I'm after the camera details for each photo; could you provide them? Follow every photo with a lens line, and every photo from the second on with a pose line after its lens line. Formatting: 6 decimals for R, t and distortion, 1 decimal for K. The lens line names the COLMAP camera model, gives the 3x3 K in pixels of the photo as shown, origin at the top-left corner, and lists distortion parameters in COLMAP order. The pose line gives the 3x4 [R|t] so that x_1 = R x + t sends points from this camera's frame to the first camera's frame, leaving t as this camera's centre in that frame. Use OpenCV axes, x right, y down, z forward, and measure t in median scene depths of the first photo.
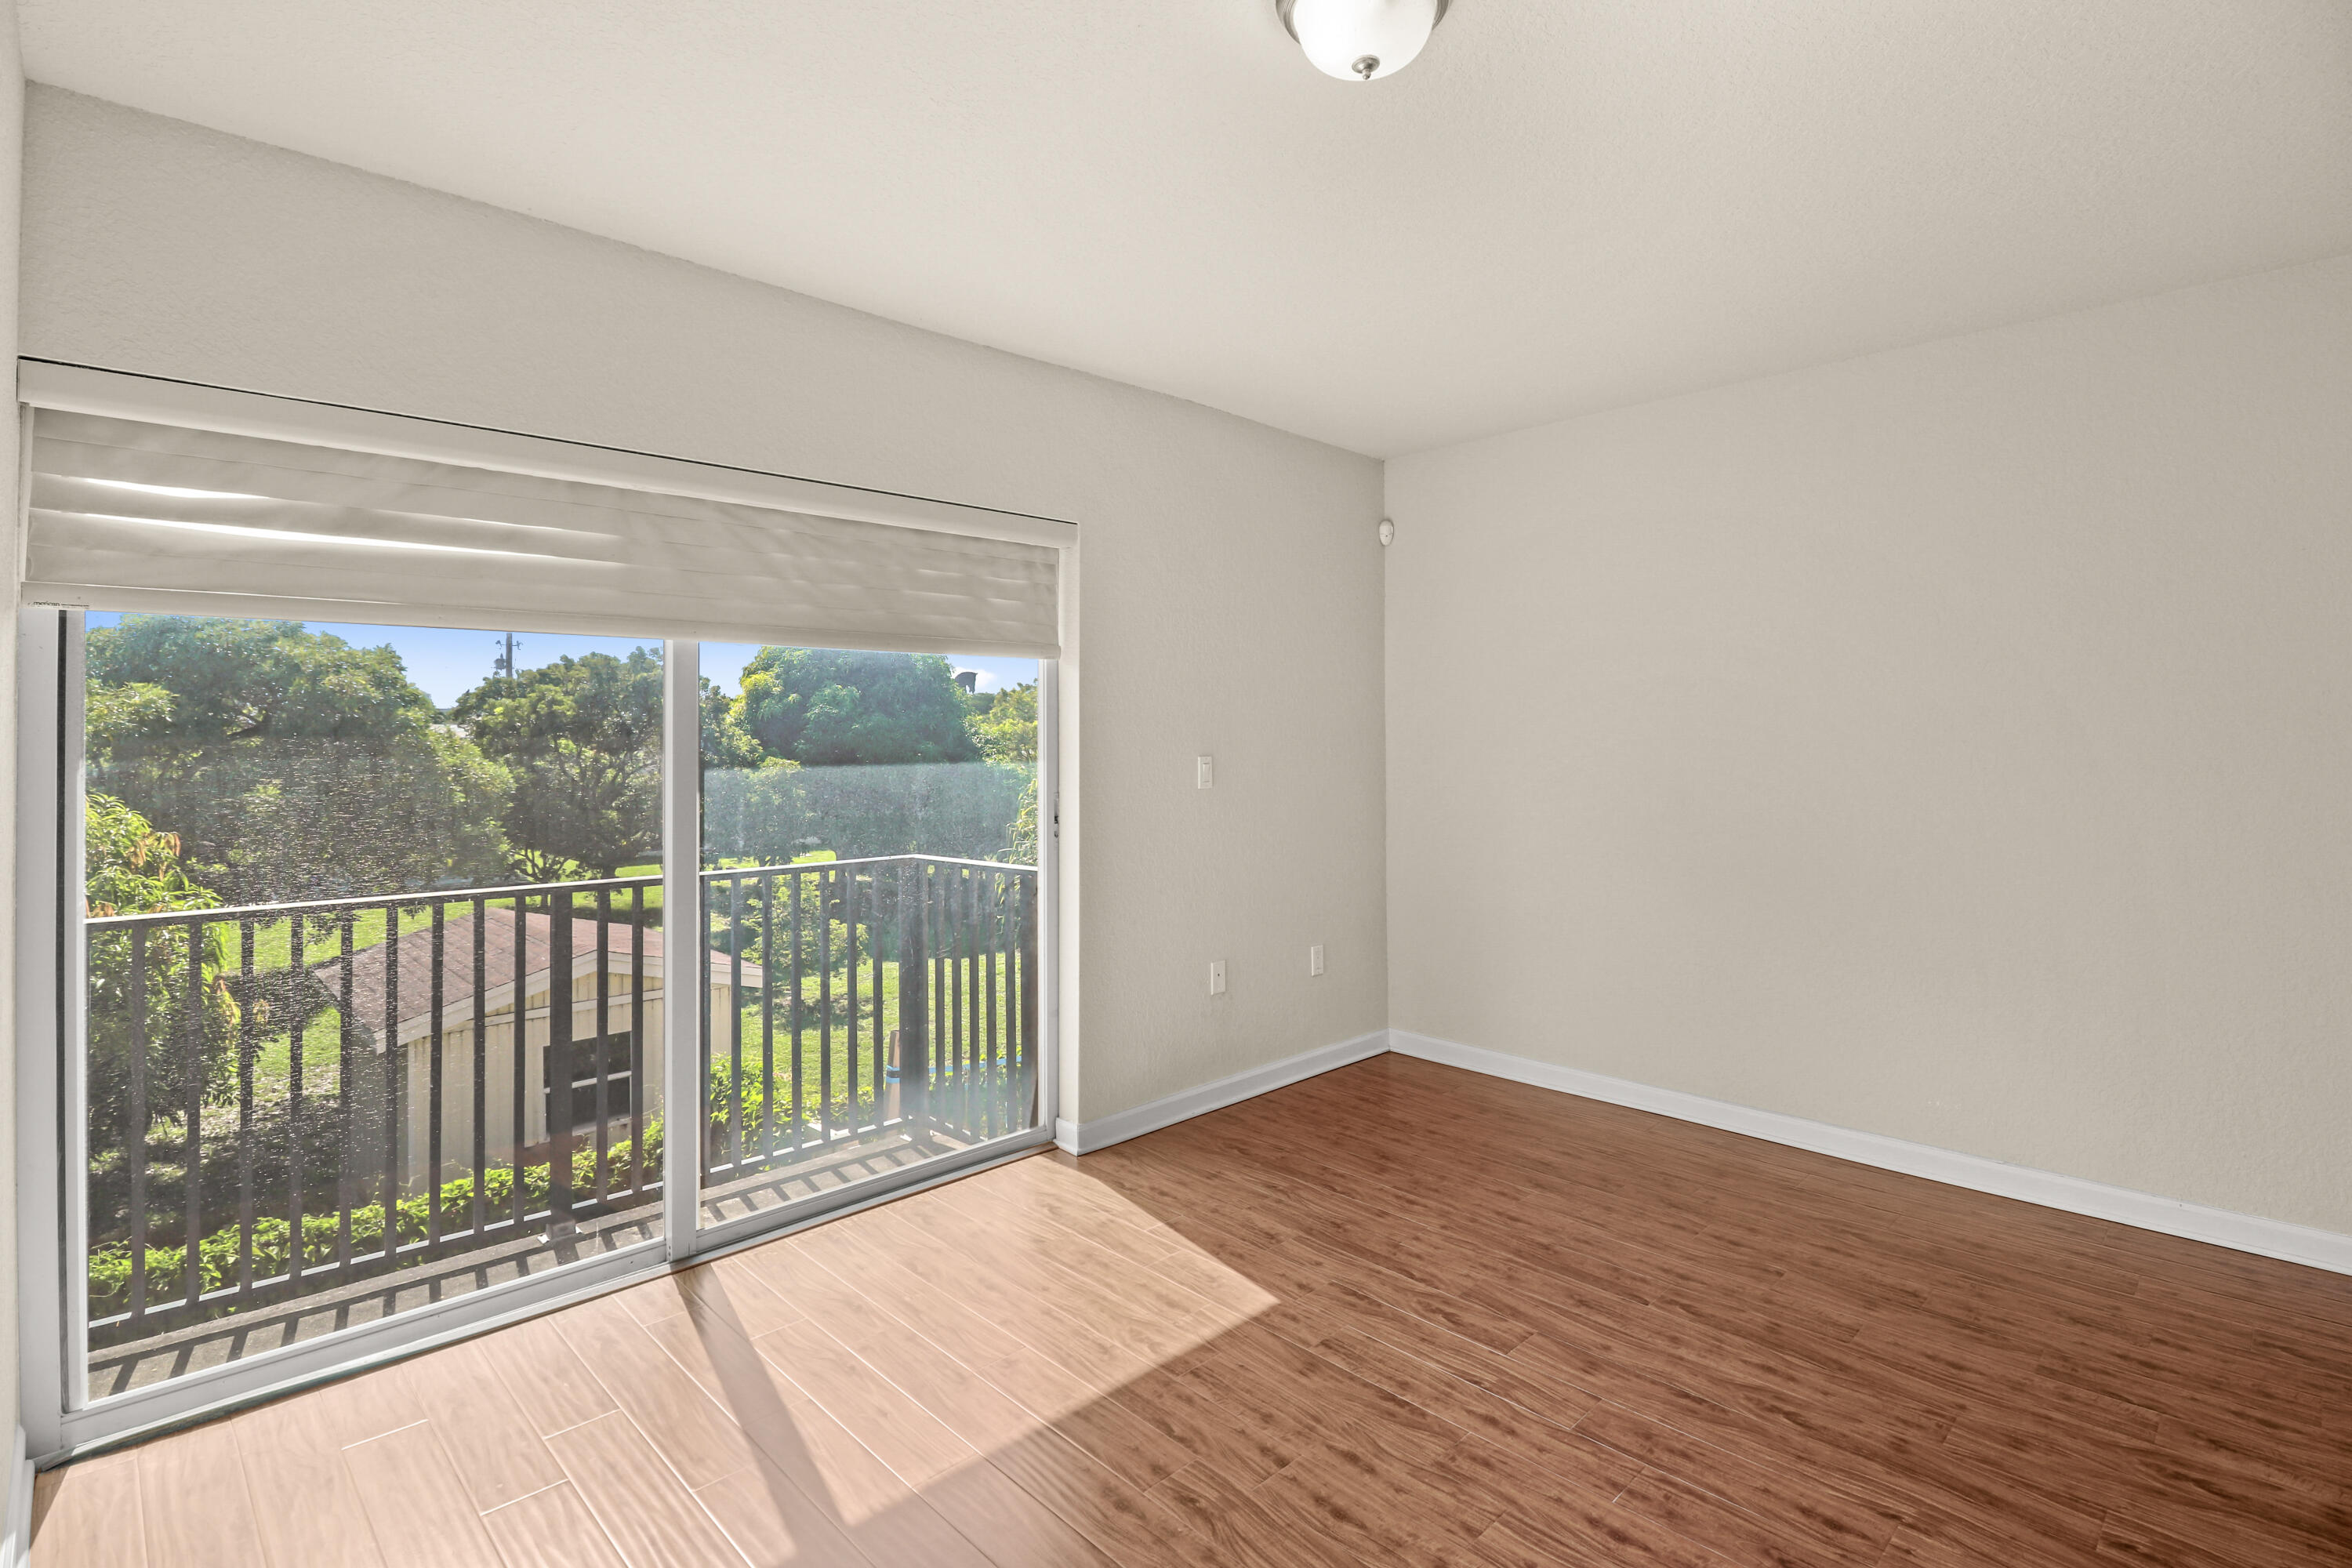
lens RADIAL K [[1114.9, 0, 1227.8], [0, 1114.9, 729.5], [0, 0, 1]] dist [0.009034, -0.016108]
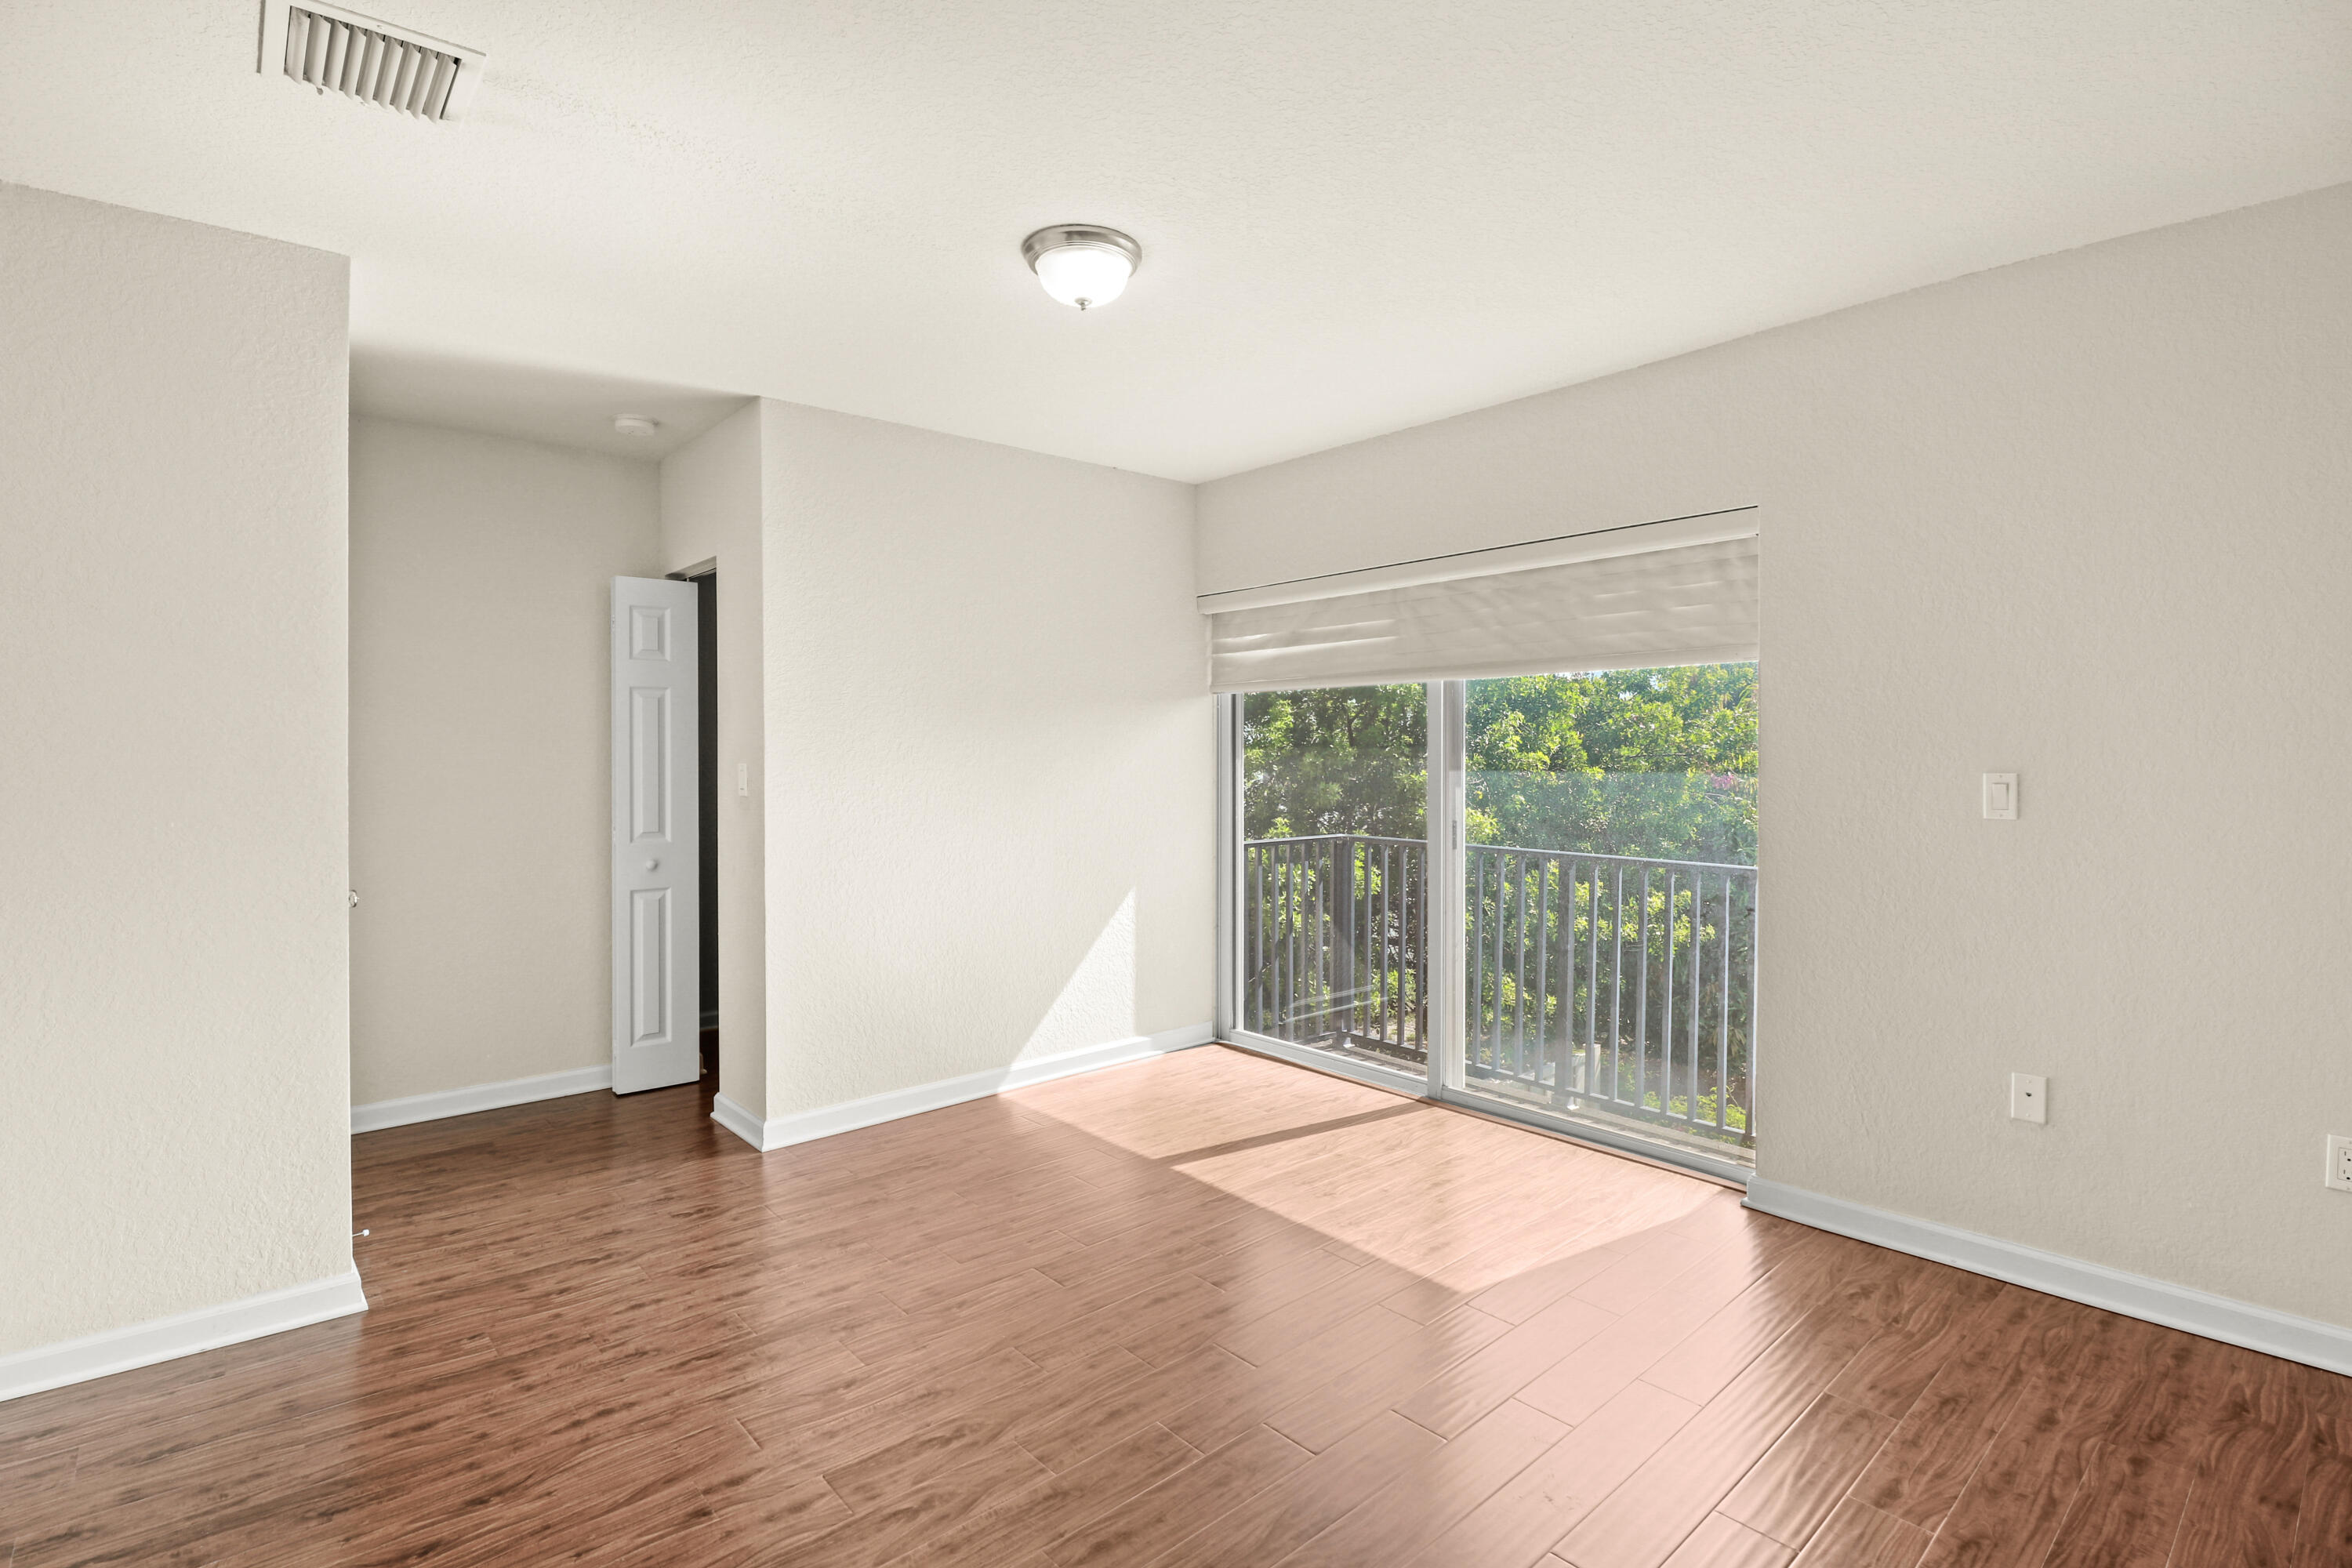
lens RADIAL K [[1114.9, 0, 1180.9], [0, 1114.9, 773.4], [0, 0, 1]] dist [0.009034, -0.016108]
pose [[-0.067422, 0.018144, -0.997560, 0.909313], [0.001790, 0.999835, 0.018065, 0.014281], [0.997723, -0.000568, -0.067444, 0.689922]]
